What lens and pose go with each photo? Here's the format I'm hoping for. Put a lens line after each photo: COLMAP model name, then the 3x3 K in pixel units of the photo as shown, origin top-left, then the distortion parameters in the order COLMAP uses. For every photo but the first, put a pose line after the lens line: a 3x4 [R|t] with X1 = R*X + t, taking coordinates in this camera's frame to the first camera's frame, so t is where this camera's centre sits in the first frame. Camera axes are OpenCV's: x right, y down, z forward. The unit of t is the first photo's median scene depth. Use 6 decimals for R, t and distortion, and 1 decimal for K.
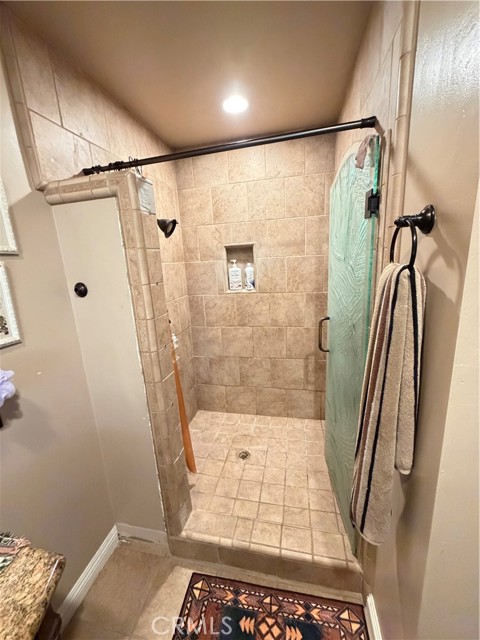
lens RADIAL K [[255.7, 0, 240.6], [0, 255.7, 318.9], [0, 0, 1]] dist [-0.000100, 0.000577]
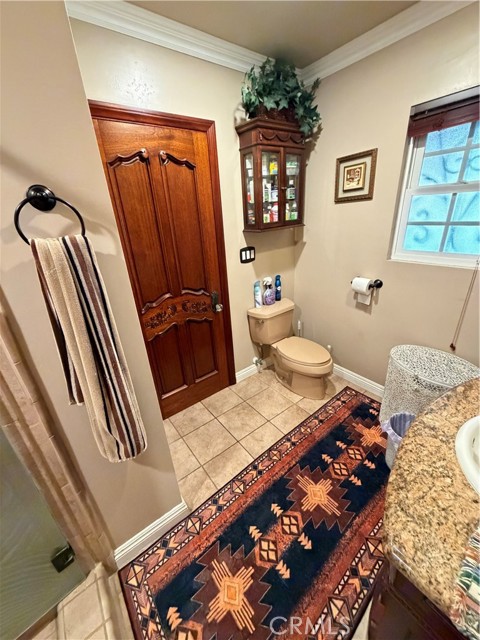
lens RADIAL K [[255.7, 0, 240.4], [0, 255.7, 318.8], [0, 0, 1]] dist [-0.000100, 0.000577]
pose [[-0.762237, -0.150400, 0.629583, -0.416439], [0.244124, 0.834013, 0.494798, -0.152746], [-0.599498, 0.530850, -0.598999, 0.774142]]
